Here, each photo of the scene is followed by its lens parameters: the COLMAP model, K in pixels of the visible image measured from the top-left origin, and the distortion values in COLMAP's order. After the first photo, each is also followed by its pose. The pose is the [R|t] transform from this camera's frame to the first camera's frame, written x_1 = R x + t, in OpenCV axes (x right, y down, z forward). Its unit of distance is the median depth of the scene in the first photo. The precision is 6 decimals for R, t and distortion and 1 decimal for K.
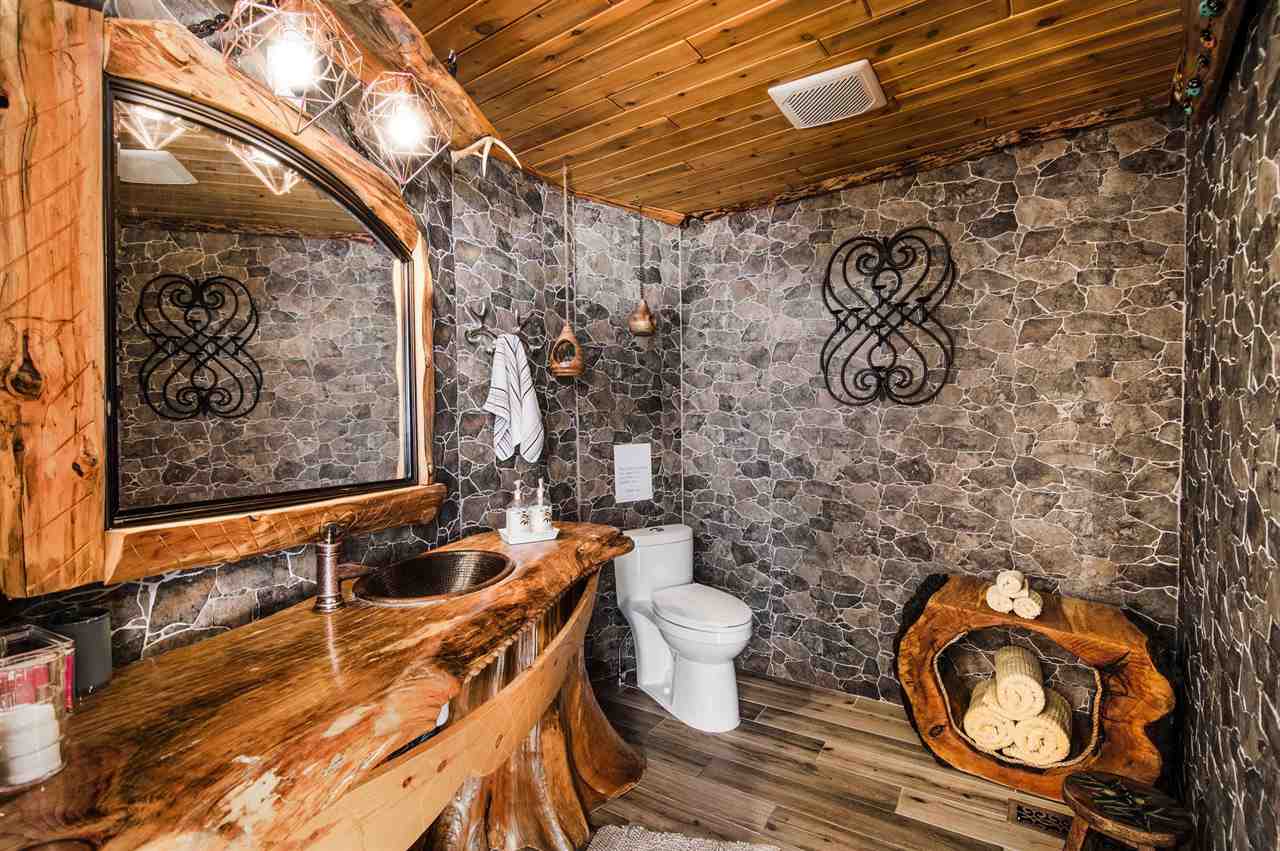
lens RADIAL K [[557.2, 0, 640.0], [0, 557.2, 432.5], [0, 0, 1]] dist [-0.012256, -0.000946]
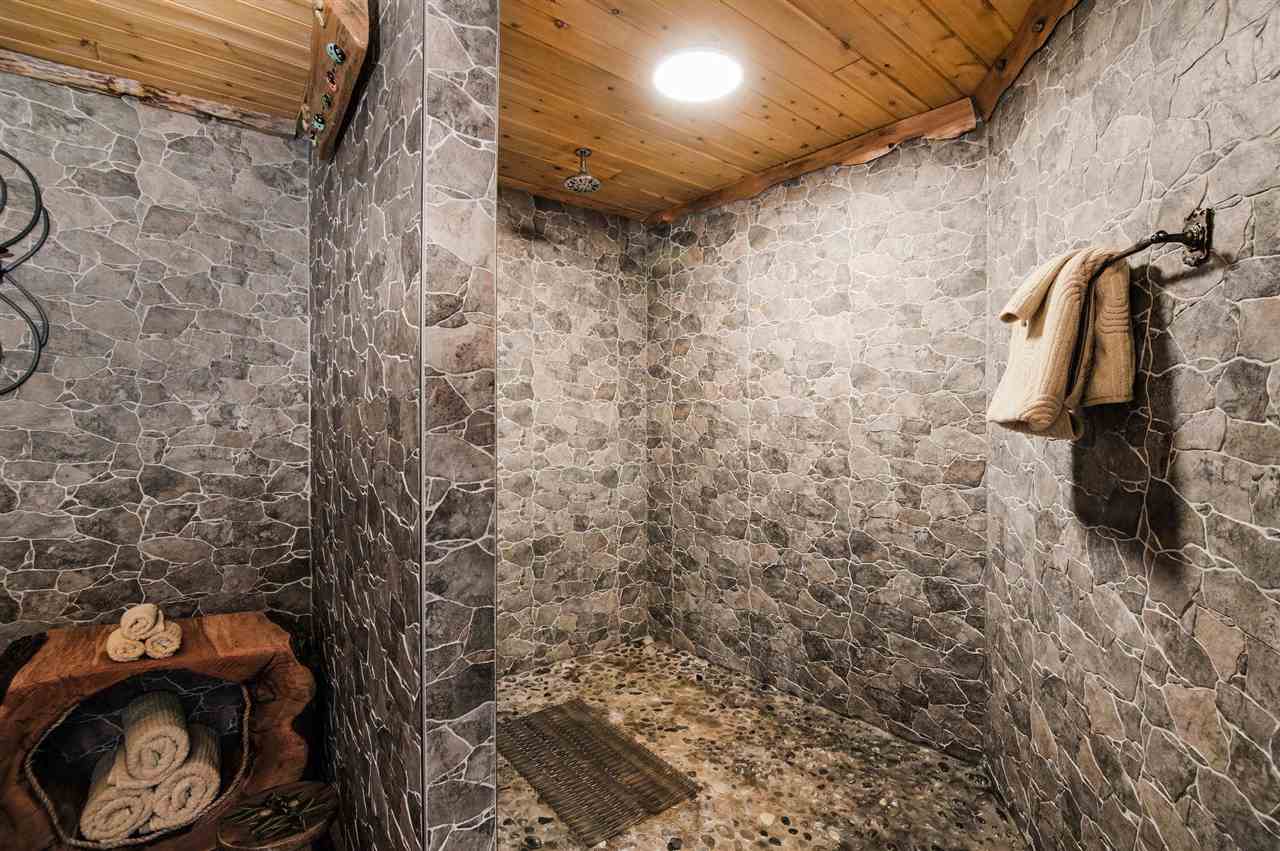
lens RADIAL K [[557.2, 0, 640.0], [0, 557.2, 432.5], [0, 0, 1]] dist [-0.012256, -0.000946]
pose [[0.235364, -0.012667, 0.971825, 0.057275], [0.014919, 0.999844, 0.009419, -0.005097], [-0.971793, 0.012281, 0.235516, 0.088807]]
